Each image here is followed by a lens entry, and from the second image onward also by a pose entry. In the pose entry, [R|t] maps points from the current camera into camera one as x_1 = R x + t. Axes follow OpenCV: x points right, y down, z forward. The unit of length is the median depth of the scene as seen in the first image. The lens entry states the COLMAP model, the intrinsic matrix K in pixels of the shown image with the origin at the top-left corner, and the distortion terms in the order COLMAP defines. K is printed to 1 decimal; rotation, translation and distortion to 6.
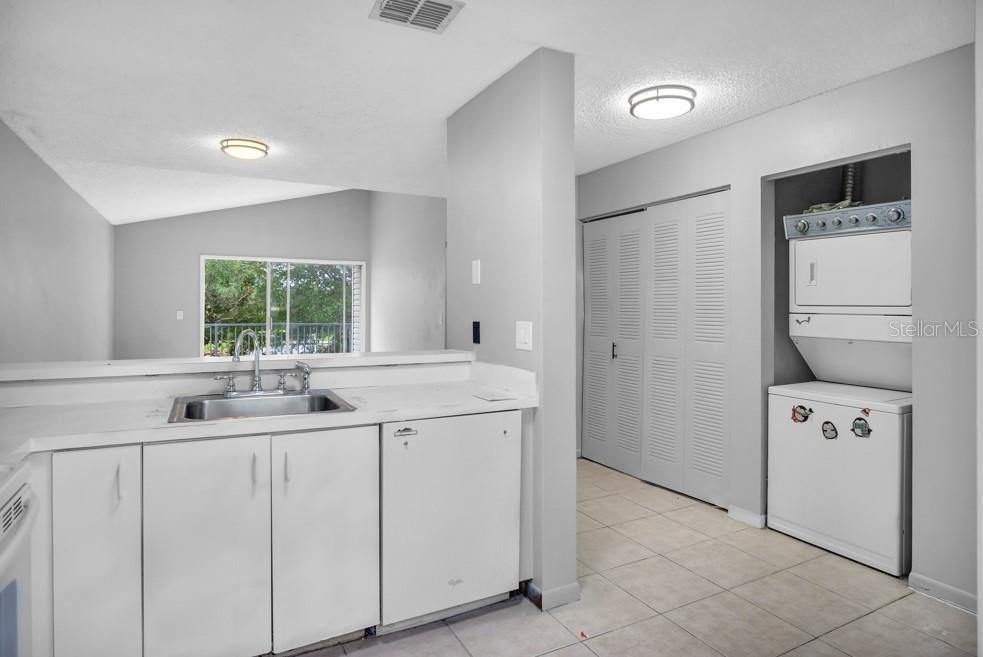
lens RADIAL K [[547.7, 0, 492.3], [0, 547.7, 320.5], [0, 0, 1]] dist [-0.021543, 0.001433]
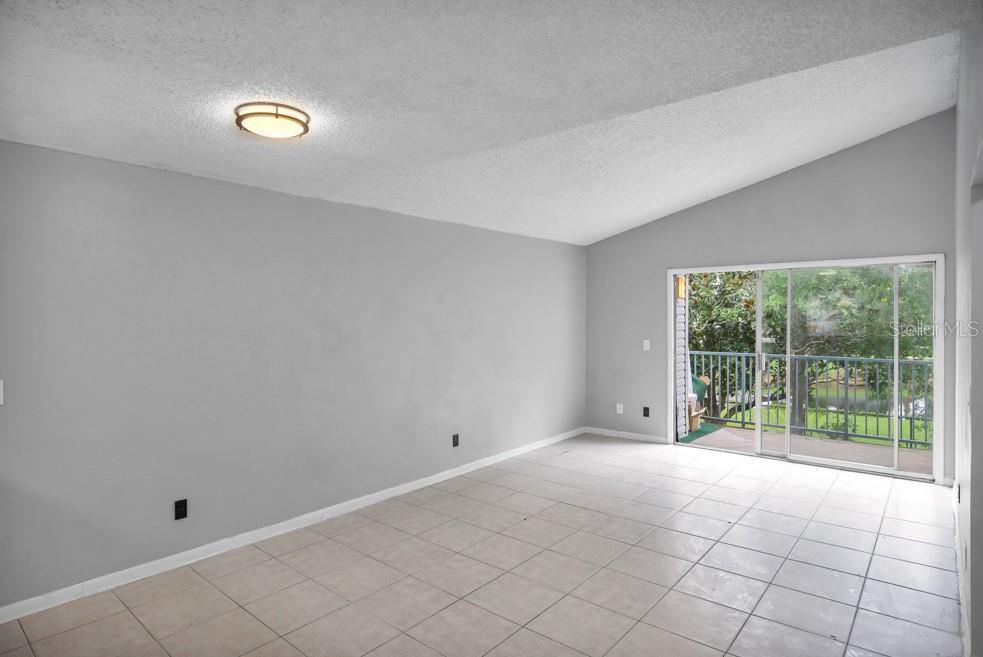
lens RADIAL K [[547.7, 0, 492.3], [0, 547.7, 320.5], [0, 0, 1]] dist [-0.021543, 0.001433]
pose [[0.365580, 0.005744, -0.930762, 0.261233], [-0.017899, 0.999839, -0.000860, -0.098419], [0.930608, 0.016974, 0.365624, 1.148896]]
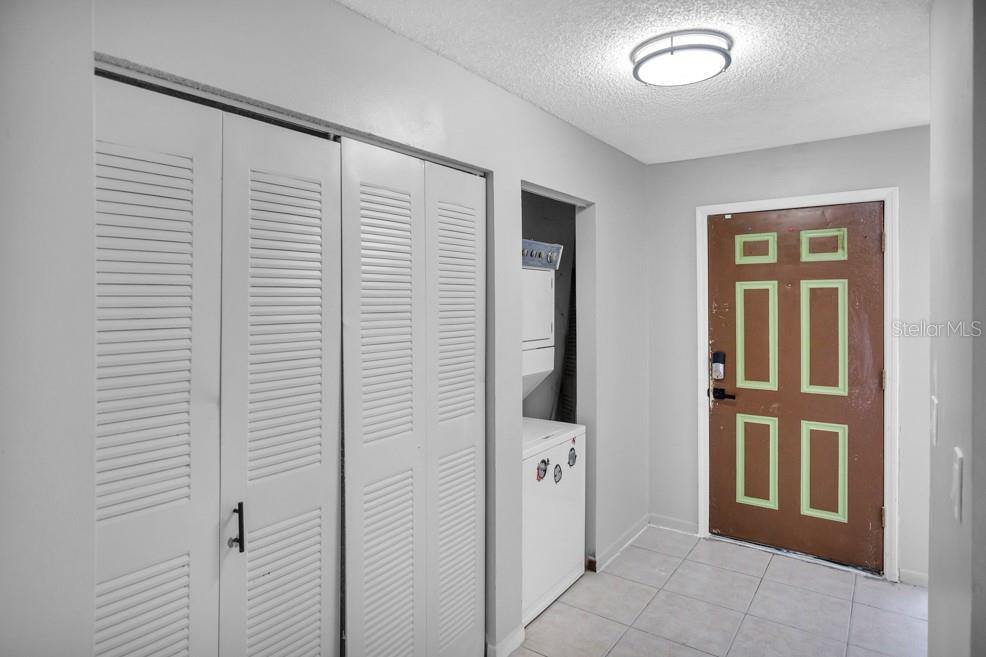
lens RADIAL K [[552.9, 0, 491.2], [0, 552.9, 297.7], [0, 0, 1]] dist [-0.017770, 0.001017]
pose [[-0.430715, -0.001909, 0.902486, -0.185123], [0.024872, 0.999593, 0.013985, -0.111854], [-0.902145, 0.028470, -0.430492, 1.383548]]
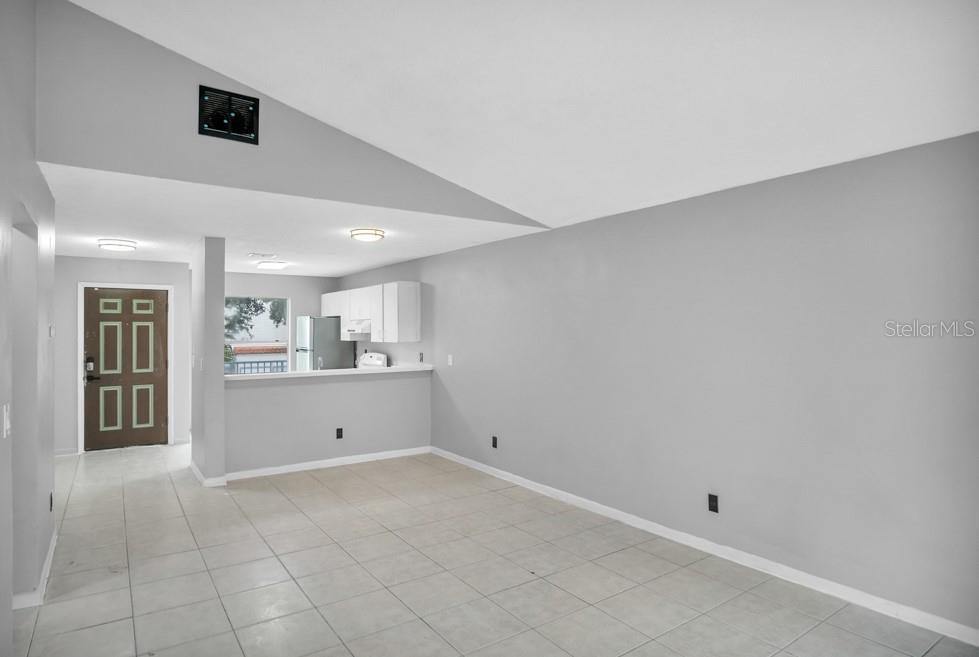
lens RADIAL K [[542.6, 0, 489.5], [0, 542.6, 328.5], [0, 0, 1]] dist [-0.035239, -0.000408]
pose [[-0.993812, -0.003074, -0.111030, -0.723022], [-0.004710, 0.999884, 0.014472, -0.127130], [0.110973, 0.014905, -0.993712, 2.766279]]
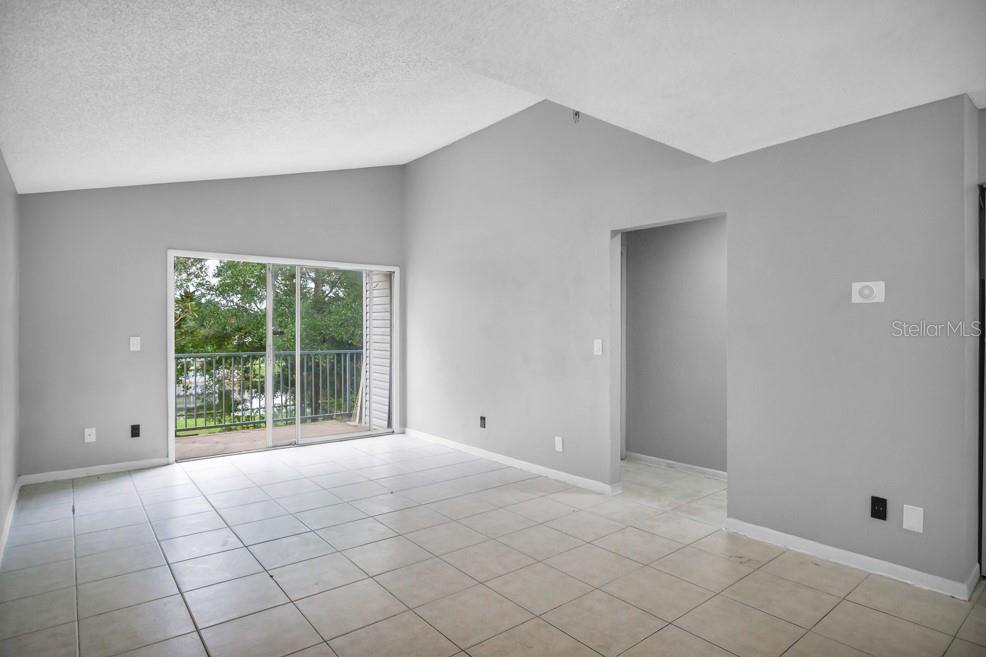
lens RADIAL K [[543.6, 0, 484.1], [0, 543.6, 324.0], [0, 0, 1]] dist [-0.031755, 0.002382]
pose [[0.985172, -0.003392, 0.171537, -0.709761], [0.008096, 0.999610, -0.026727, -0.025428], [-0.171379, 0.027720, 0.984815, 0.746617]]
